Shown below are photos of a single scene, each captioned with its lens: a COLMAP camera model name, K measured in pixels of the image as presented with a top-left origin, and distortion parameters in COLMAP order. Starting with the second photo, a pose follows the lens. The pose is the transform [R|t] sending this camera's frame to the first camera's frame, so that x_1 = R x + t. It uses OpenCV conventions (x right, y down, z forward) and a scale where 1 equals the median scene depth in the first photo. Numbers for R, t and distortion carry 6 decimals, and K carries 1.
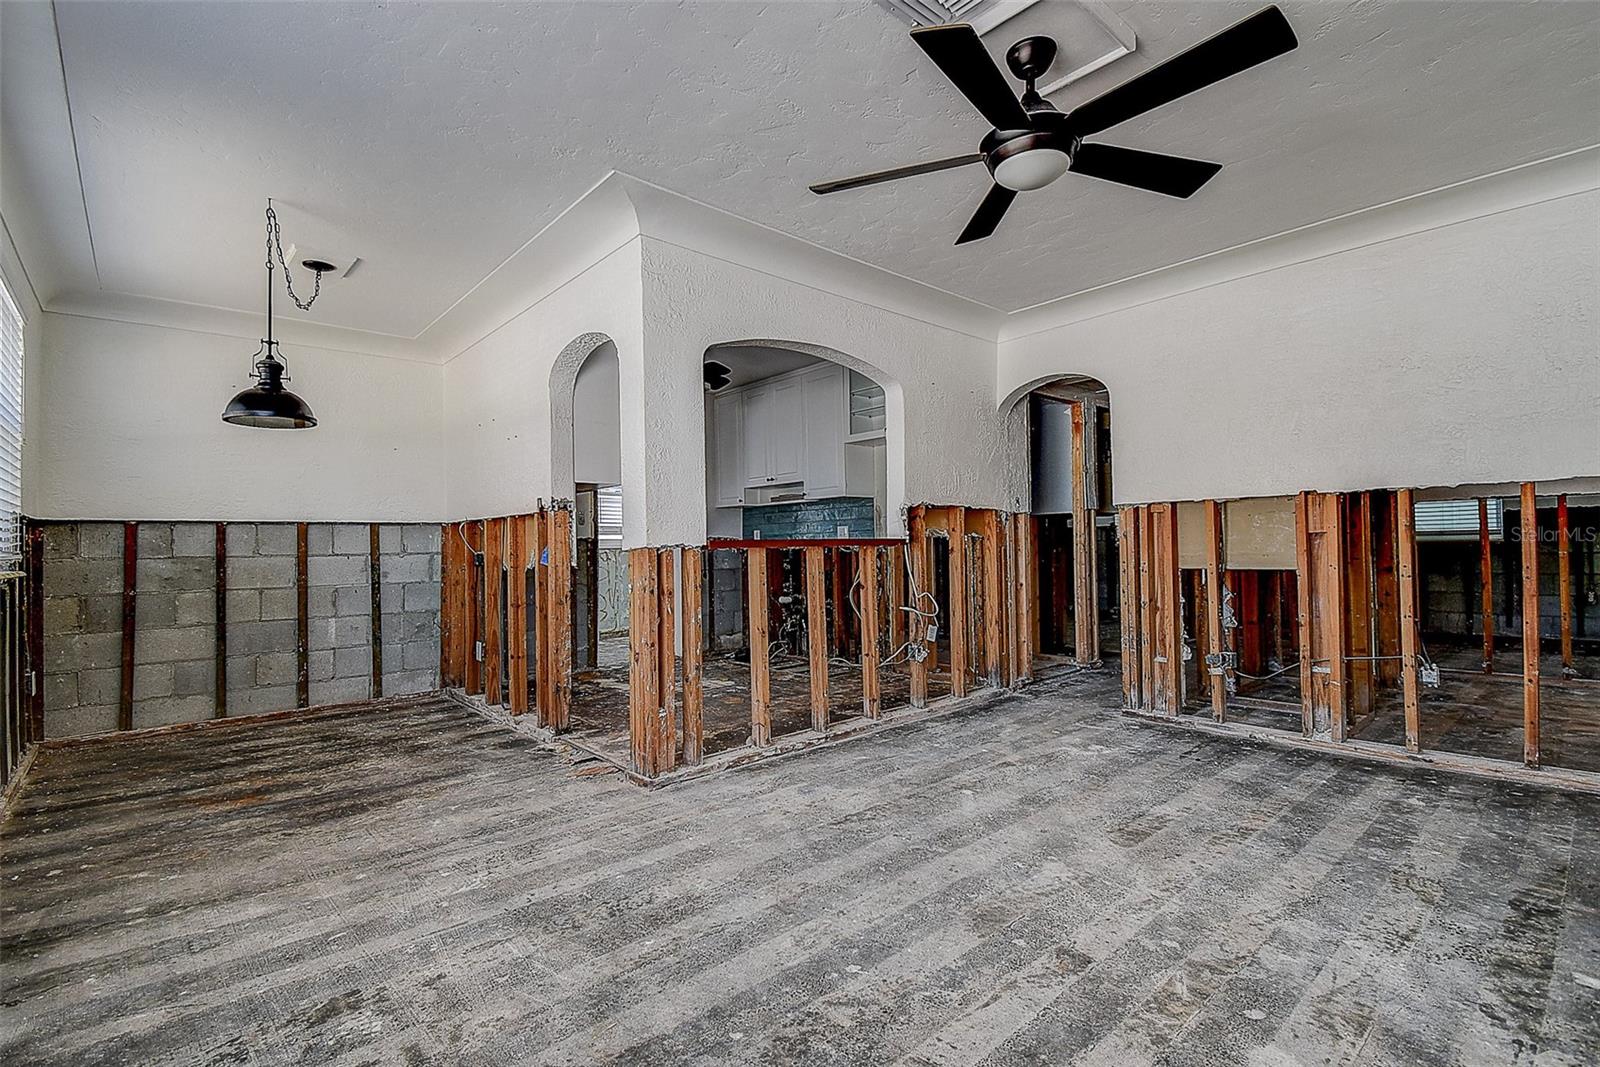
lens RADIAL K [[719.6, 0, 791.6], [0, 719.6, 540.3], [0, 0, 1]] dist [0.016959, -0.014715]
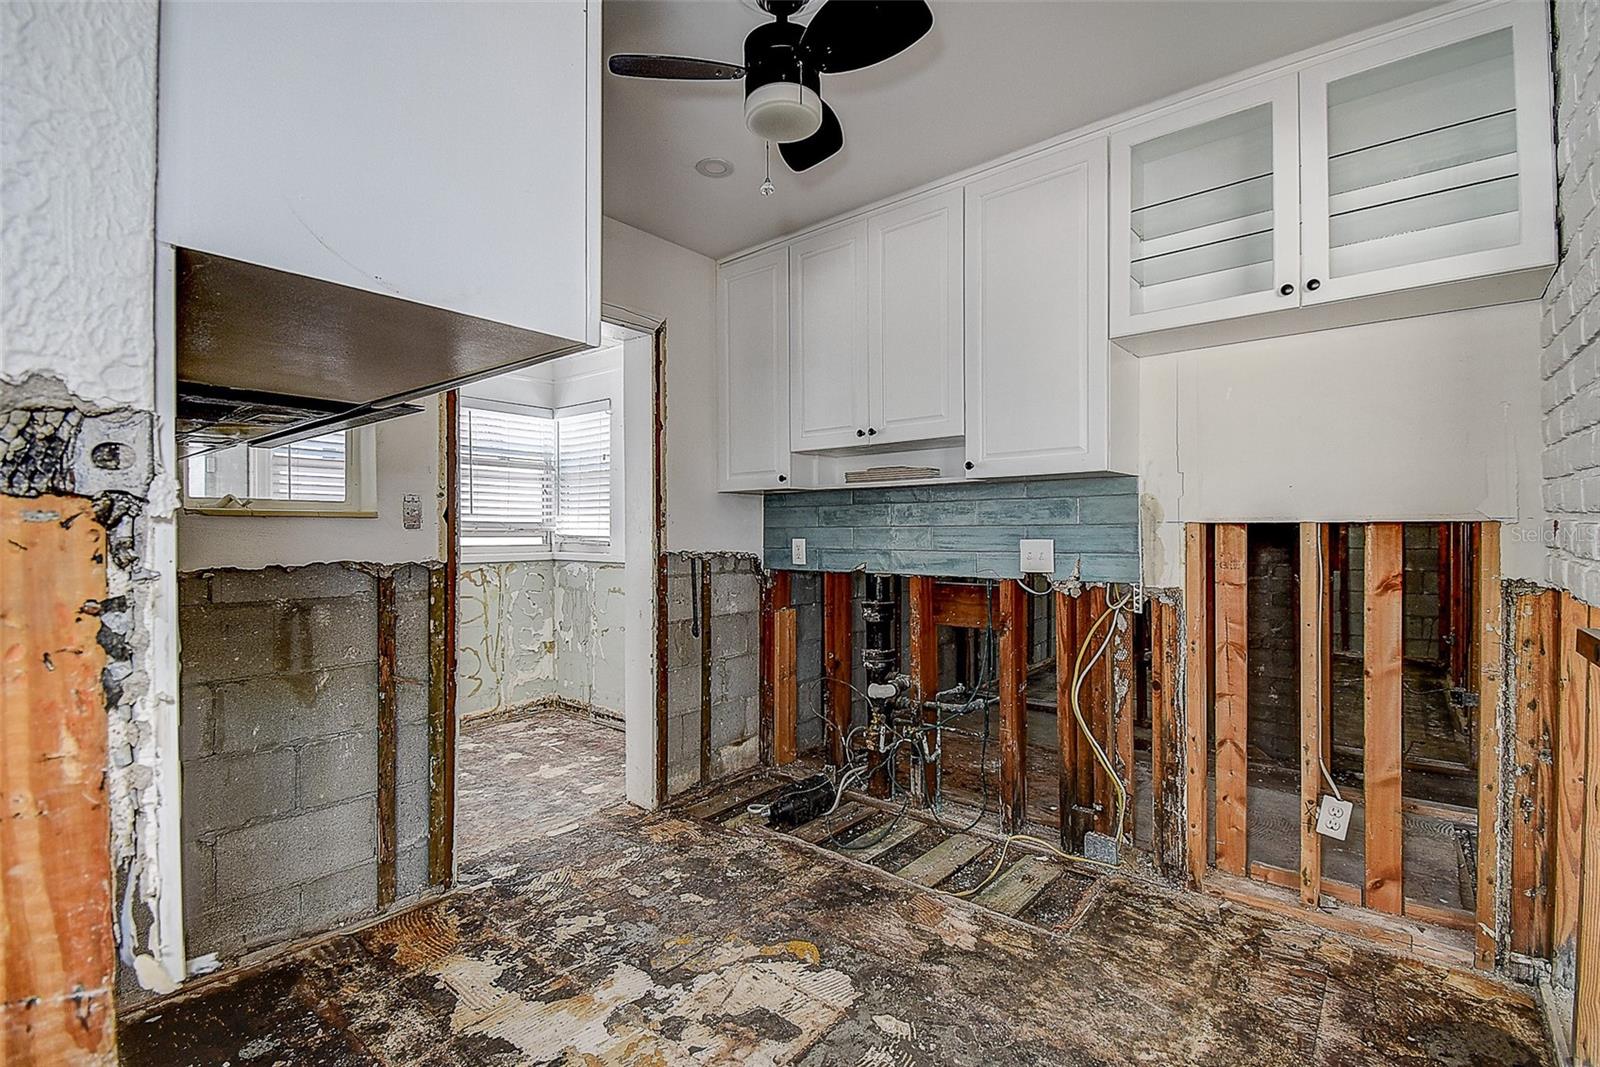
lens RADIAL K [[719.6, 0, 800.5], [0, 719.6, 524.0], [0, 0, 1]] dist [0.016959, -0.014715]
pose [[0.986842, 0.013949, 0.161083, -0.240009], [-0.013304, 0.999899, -0.005083, -0.040305], [-0.161138, 0.002873, 0.986928, 0.939442]]
